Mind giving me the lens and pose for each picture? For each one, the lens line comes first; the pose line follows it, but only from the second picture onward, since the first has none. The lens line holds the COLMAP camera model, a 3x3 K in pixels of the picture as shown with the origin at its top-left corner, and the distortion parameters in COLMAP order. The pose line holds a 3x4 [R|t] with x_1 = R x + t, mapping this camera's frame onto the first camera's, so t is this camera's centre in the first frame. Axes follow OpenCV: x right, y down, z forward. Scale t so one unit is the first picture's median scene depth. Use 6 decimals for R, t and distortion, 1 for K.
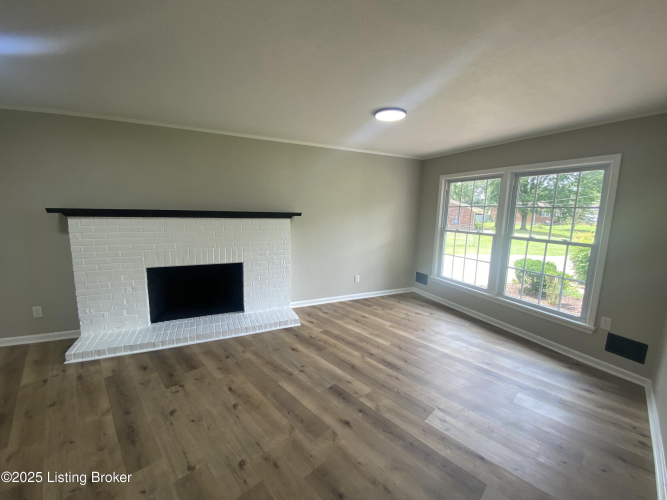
lens RADIAL K [[275.6, 0, 332.2], [0, 275.6, 248.5], [0, 0, 1]] dist [0.057977, -0.036926]
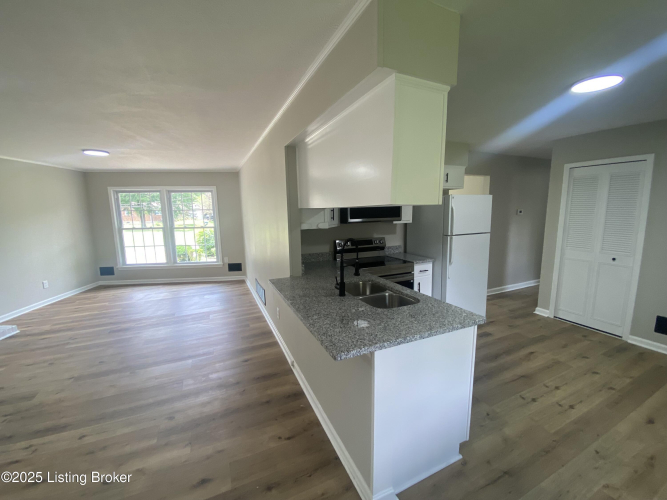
lens RADIAL K [[275.6, 0, 332.2], [0, 275.6, 248.5], [0, 0, 1]] dist [0.057977, -0.036926]
pose [[0.353870, -0.169058, 0.919889, -0.596376], [0.165419, 0.979336, 0.116348, 0.042684], [-0.920550, 0.110995, 0.374523, -0.494148]]
